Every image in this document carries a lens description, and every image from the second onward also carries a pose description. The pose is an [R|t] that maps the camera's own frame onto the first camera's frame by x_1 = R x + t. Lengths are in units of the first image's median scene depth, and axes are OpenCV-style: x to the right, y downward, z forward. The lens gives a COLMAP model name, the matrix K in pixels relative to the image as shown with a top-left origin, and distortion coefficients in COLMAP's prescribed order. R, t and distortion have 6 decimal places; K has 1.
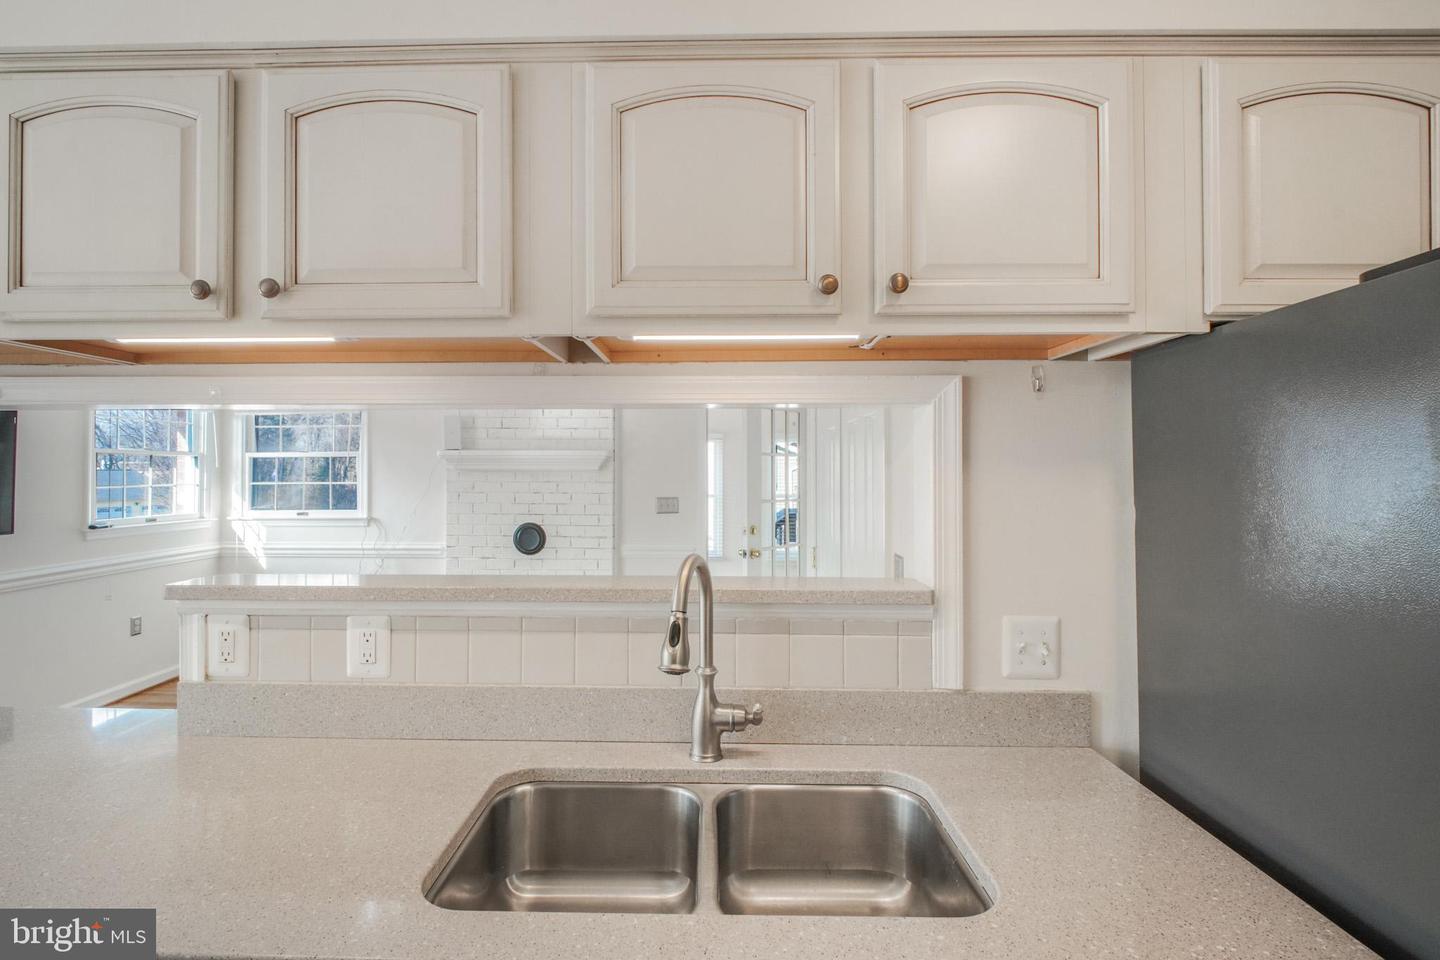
lens RADIAL K [[687.3, 0, 733.3], [0, 687.3, 466.6], [0, 0, 1]] dist [0.002177, -0.002786]
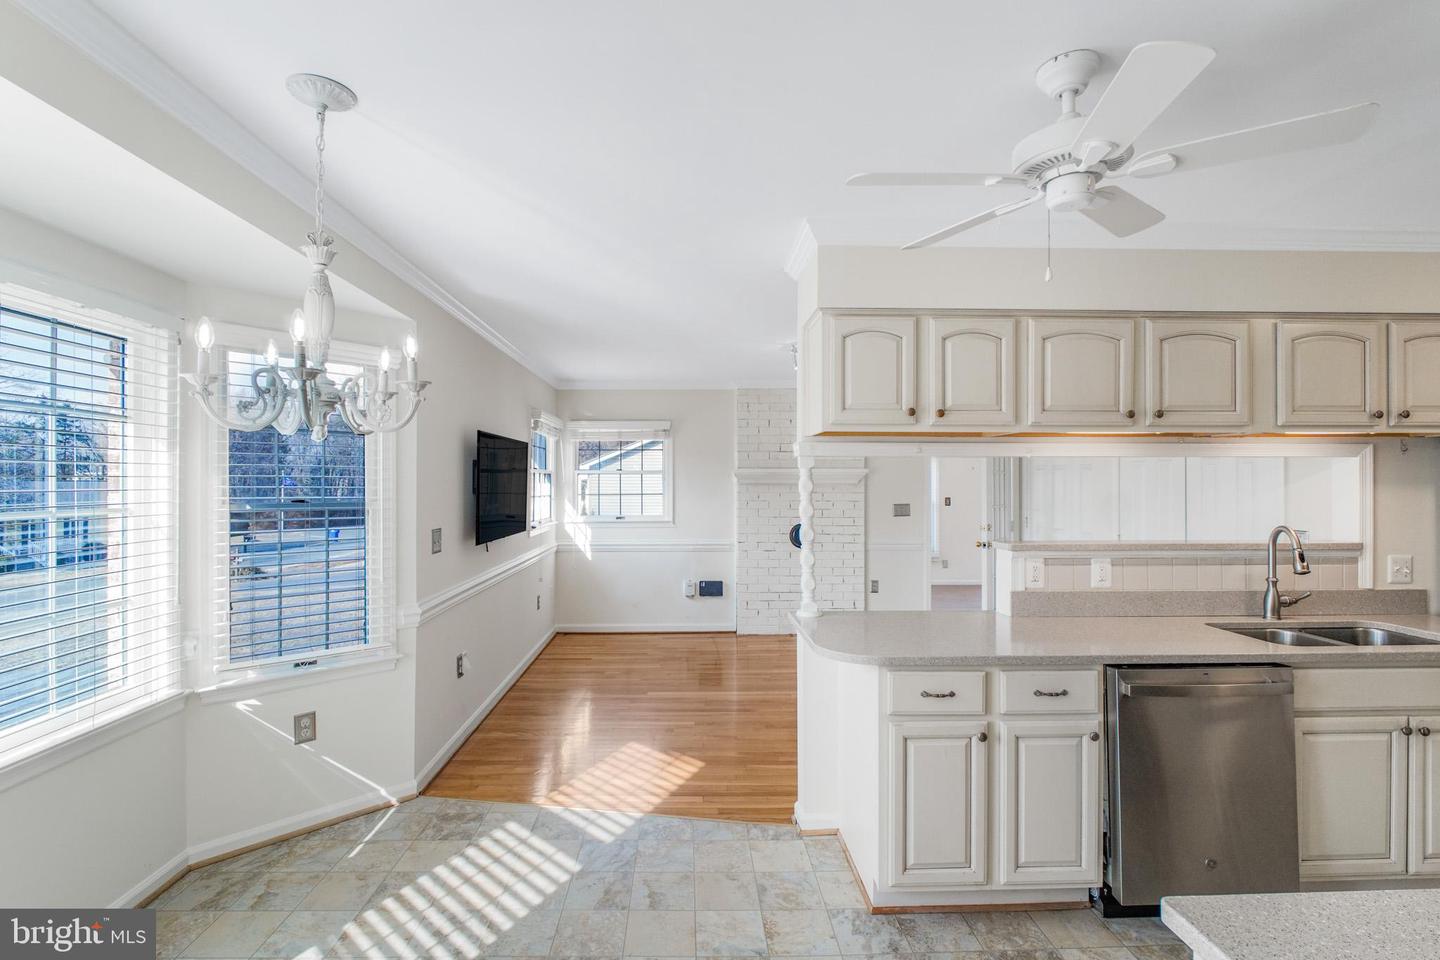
lens RADIAL K [[687.3, 0, 716.6], [0, 687.3, 477.9], [0, 0, 1]] dist [0.002177, -0.002786]
pose [[0.998391, -0.001965, 0.056676, -1.826311], [0.001774, 0.999993, 0.003414, -0.036446], [-0.056682, -0.003308, 0.998387, -1.029364]]
